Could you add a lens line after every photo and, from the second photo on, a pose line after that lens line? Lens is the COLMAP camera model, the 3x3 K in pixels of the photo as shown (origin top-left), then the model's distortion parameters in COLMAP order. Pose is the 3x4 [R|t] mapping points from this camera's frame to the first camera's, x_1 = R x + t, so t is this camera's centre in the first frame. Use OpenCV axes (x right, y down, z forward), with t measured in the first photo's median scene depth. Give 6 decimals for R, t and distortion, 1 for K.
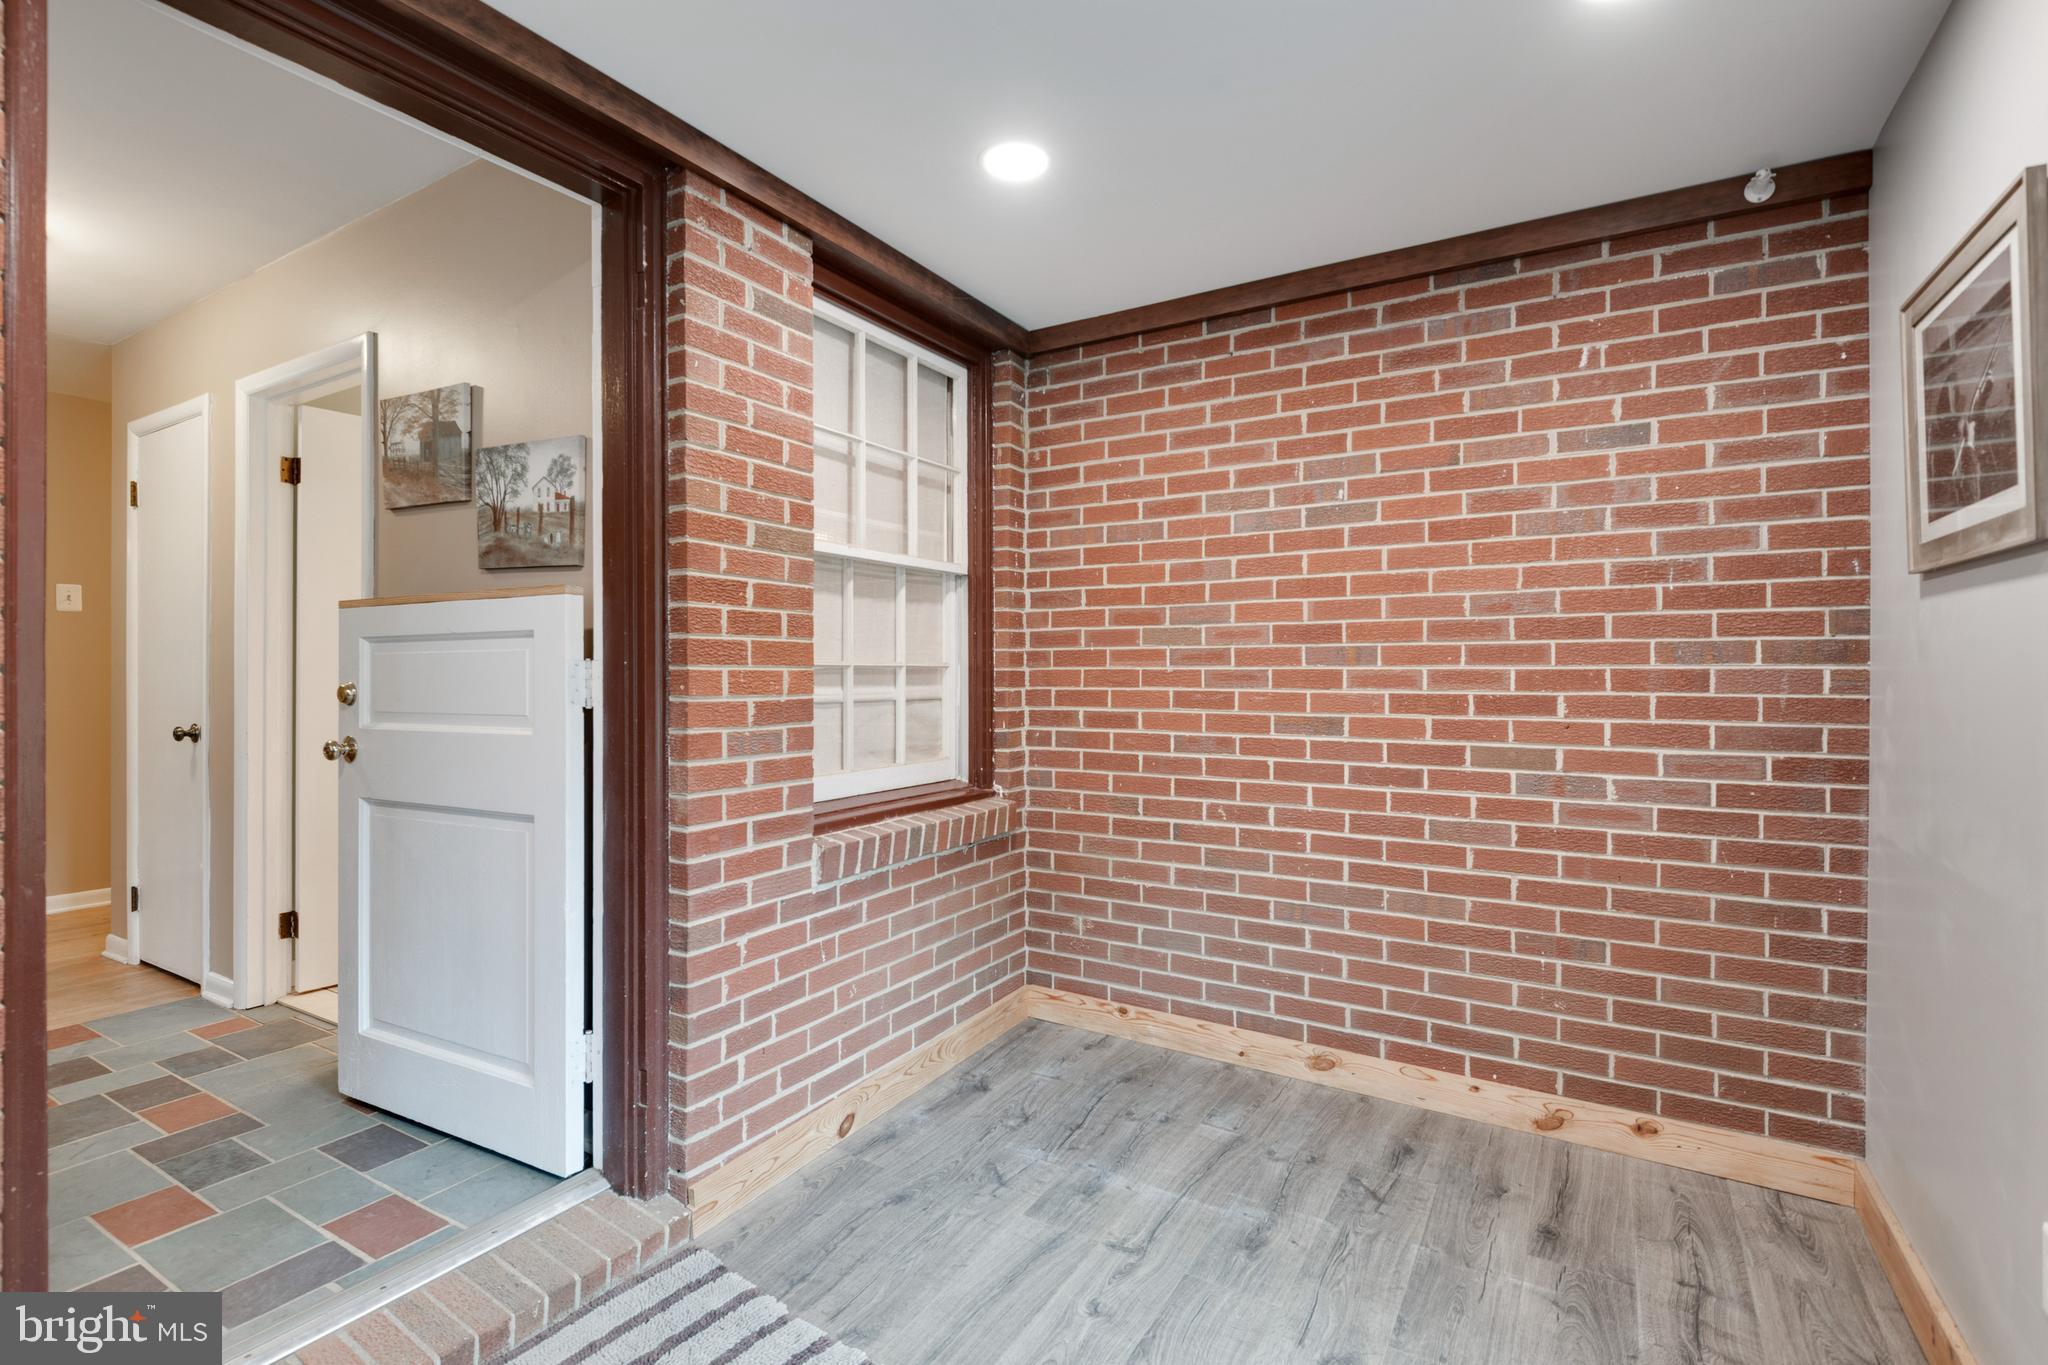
lens RADIAL K [[946.5, 0, 1027.0], [0, 946.5, 671.0], [0, 0, 1]] dist [0.007363, -0.000143]
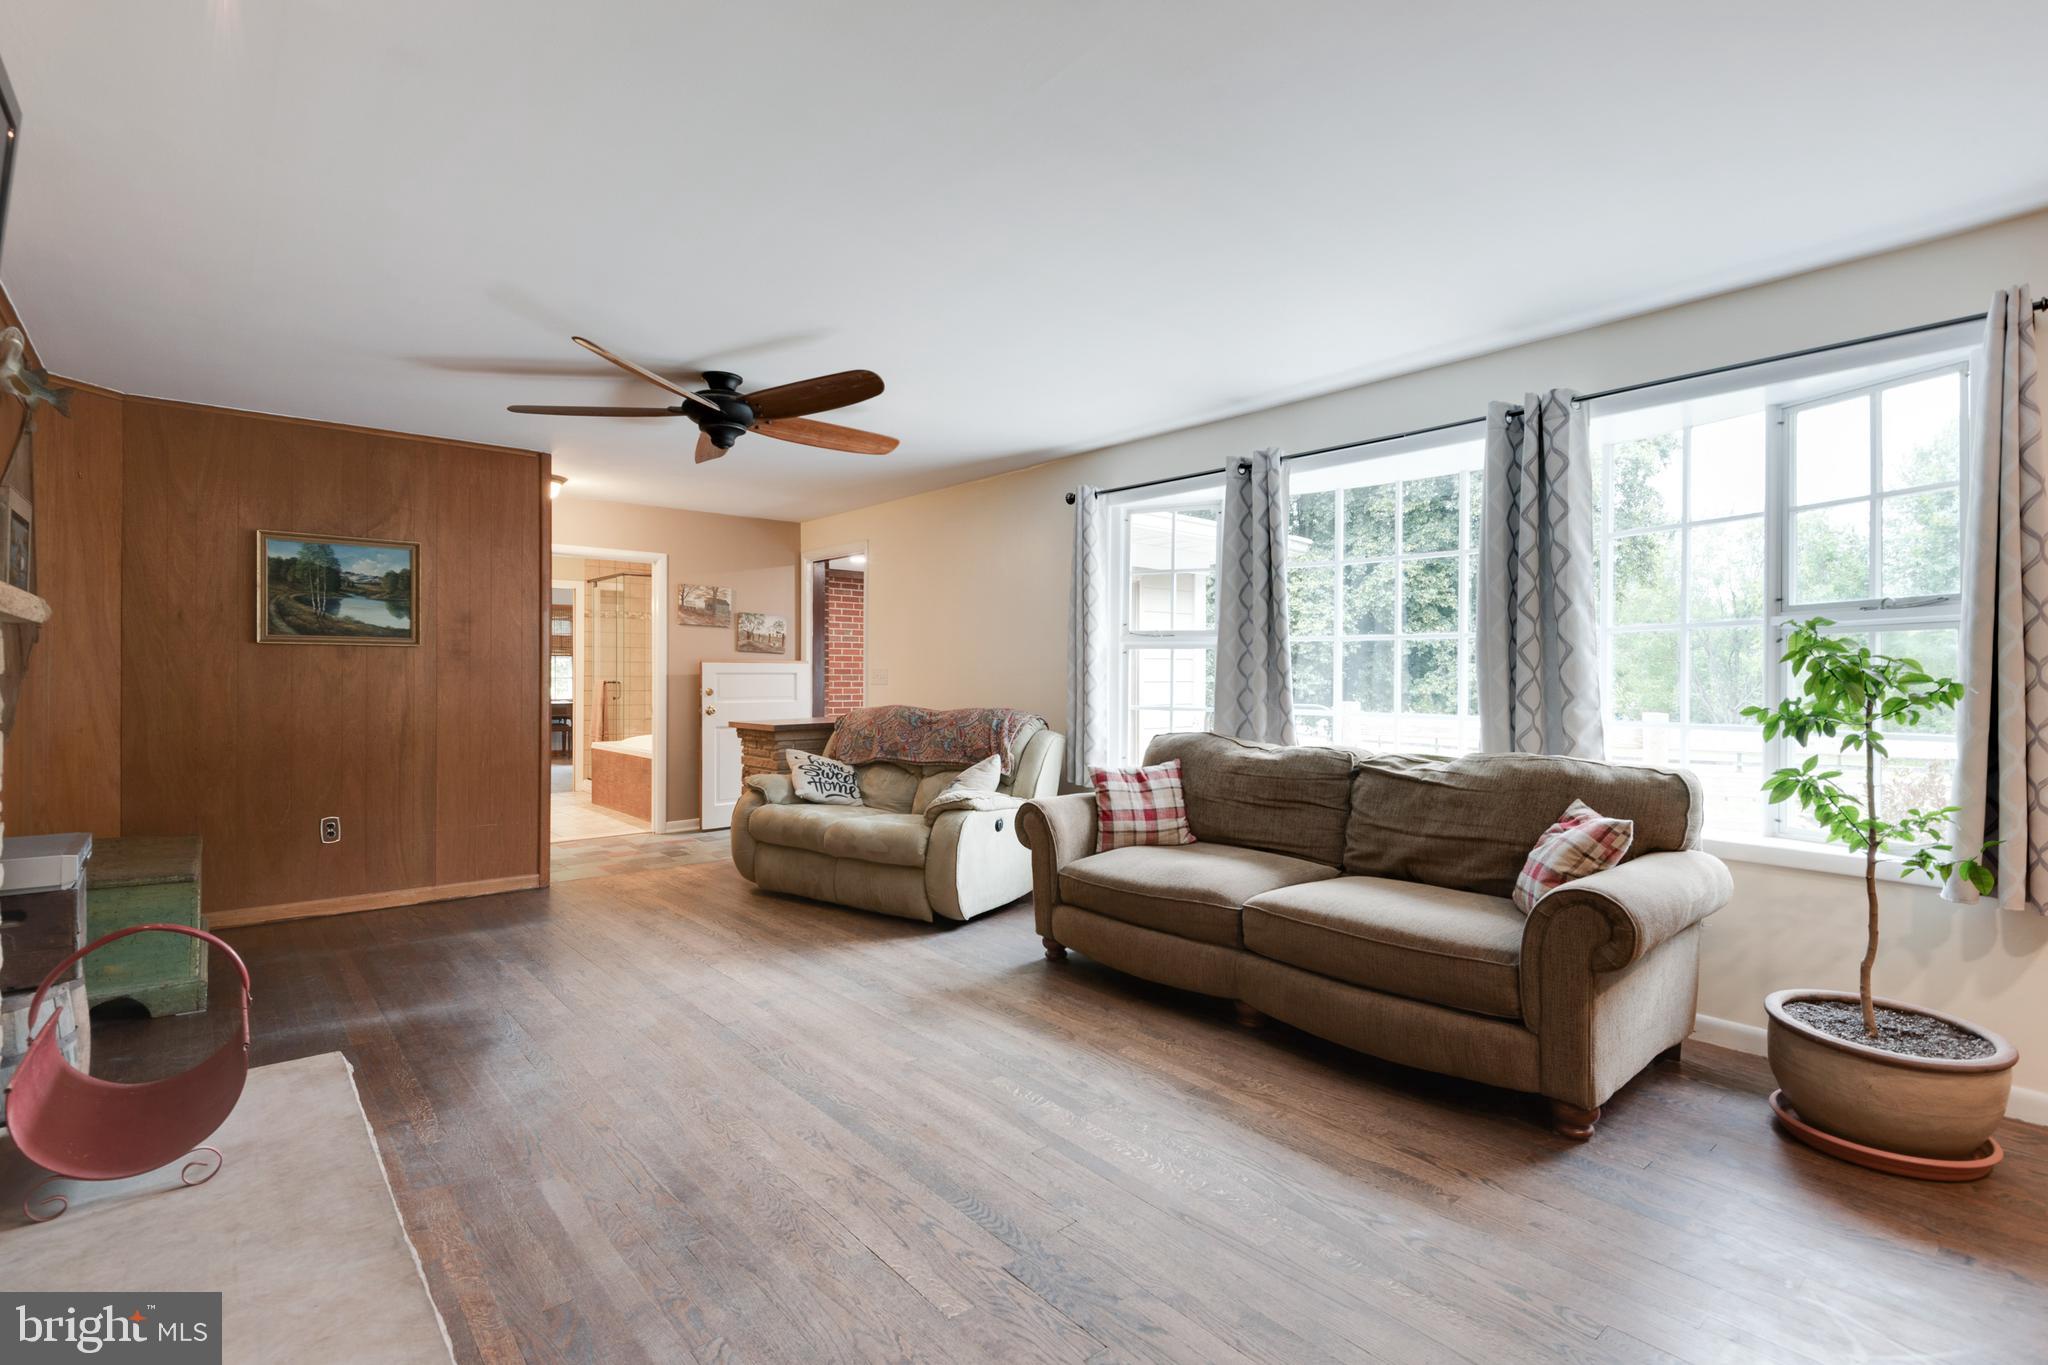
lens RADIAL K [[958.6, 0, 1016.5], [0, 958.6, 675.1], [0, 0, 1]] dist [0.031156, -0.022410]
pose [[0.327014, 0.001058, 0.945019, -3.486751], [0.001550, 0.999997, -0.001656, -0.027321], [-0.945018, 0.002006, 0.327011, -0.918686]]
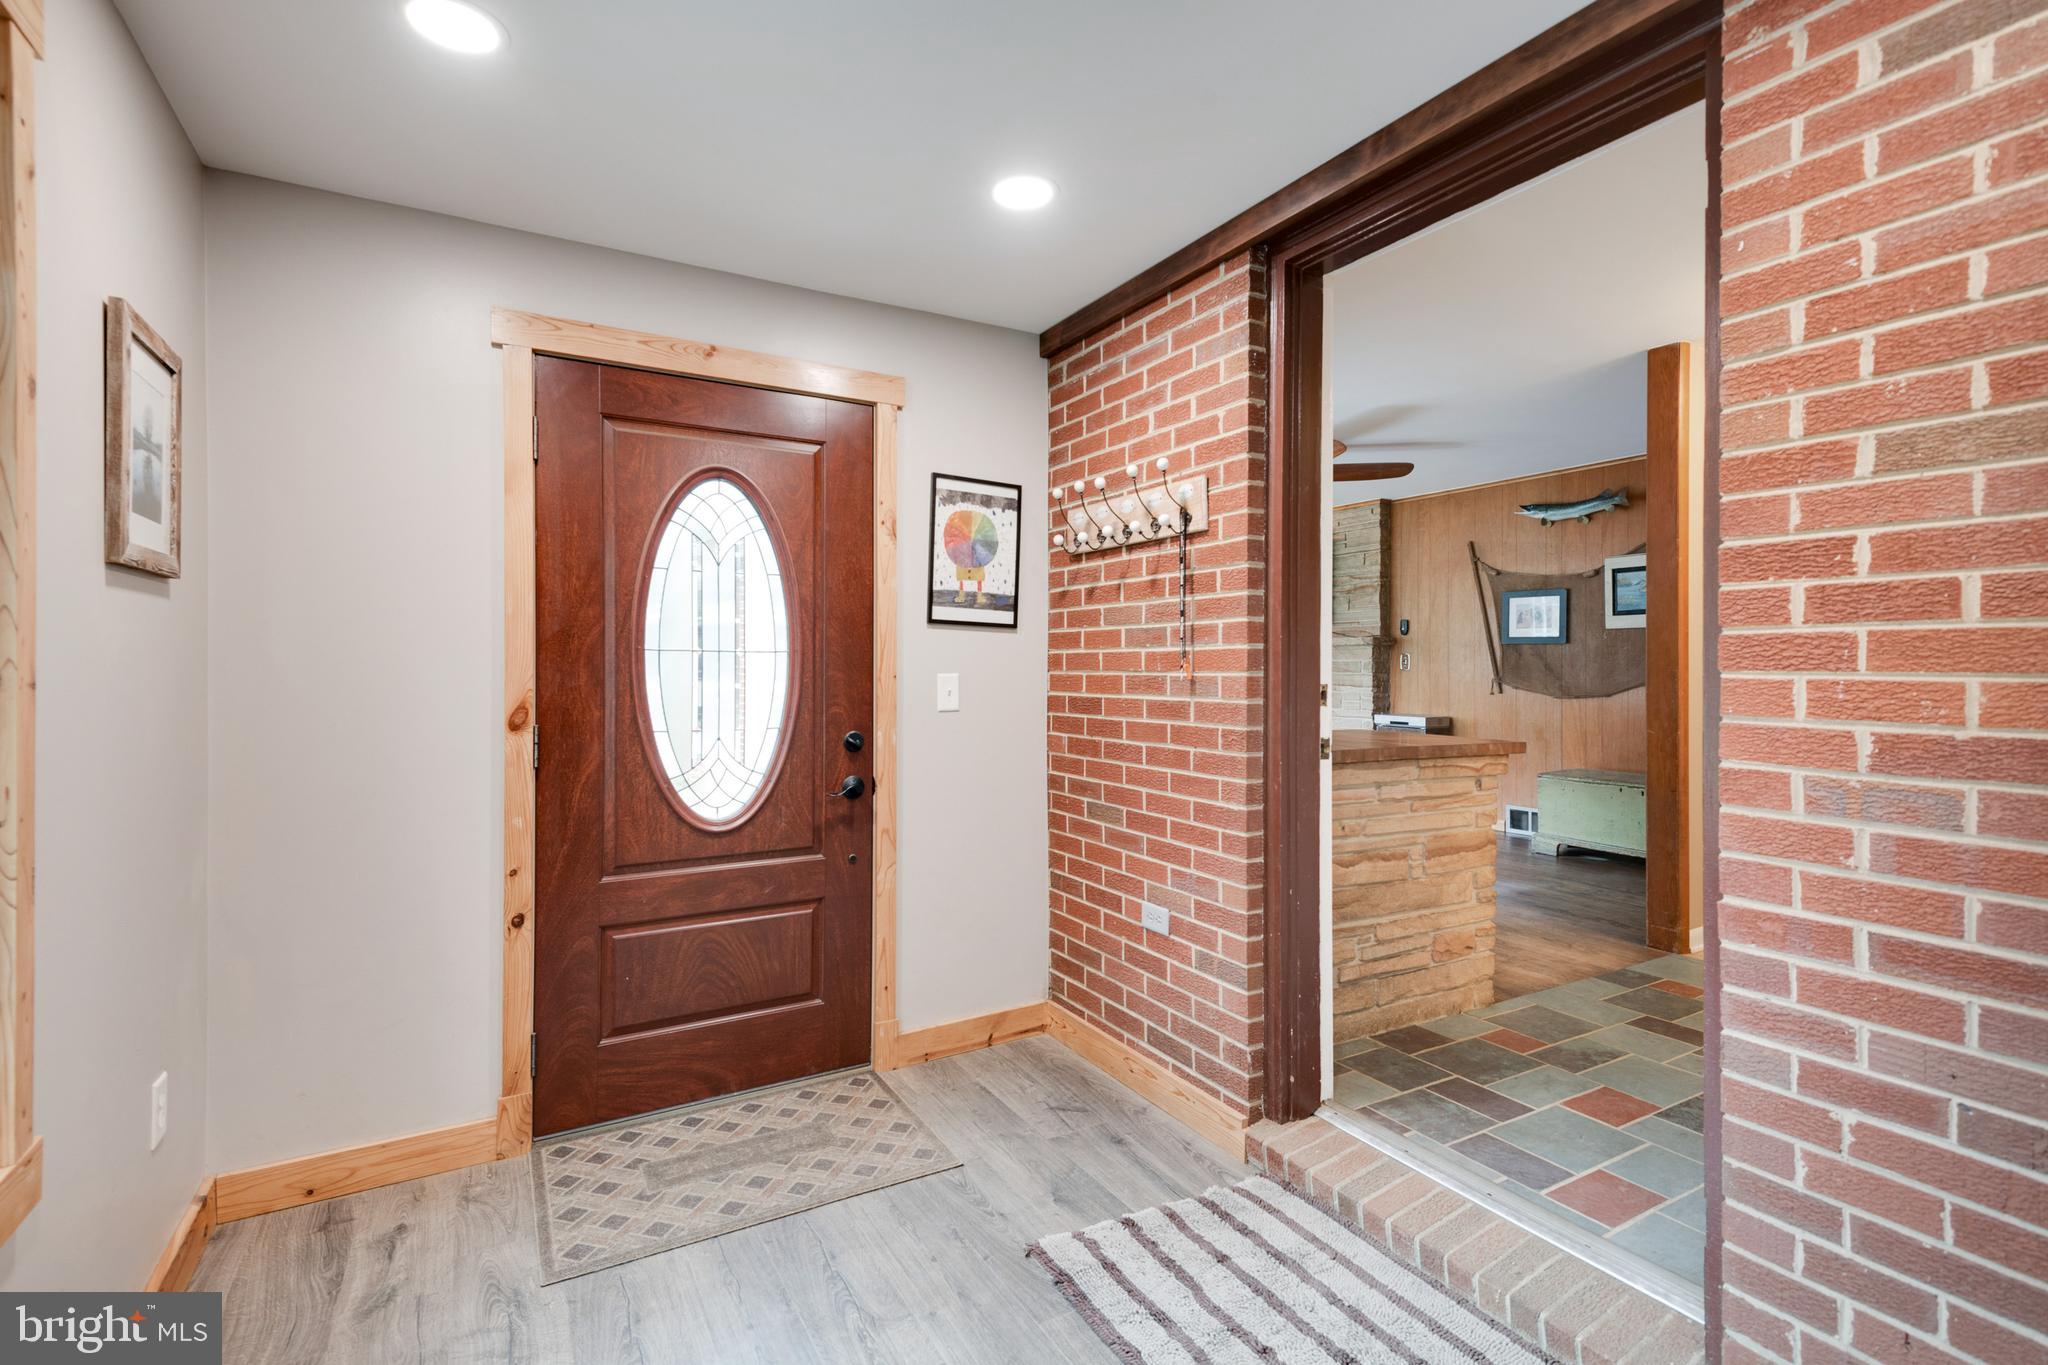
lens RADIAL K [[946.5, 0, 1027.0], [0, 946.5, 671.0], [0, 0, 1]] dist [0.007363, -0.000143]
pose [[-0.472756, 0.004414, -0.881182, 0.498104], [-0.005032, 0.999958, 0.007709, -0.008789], [0.881179, 0.008078, -0.472714, 0.816954]]
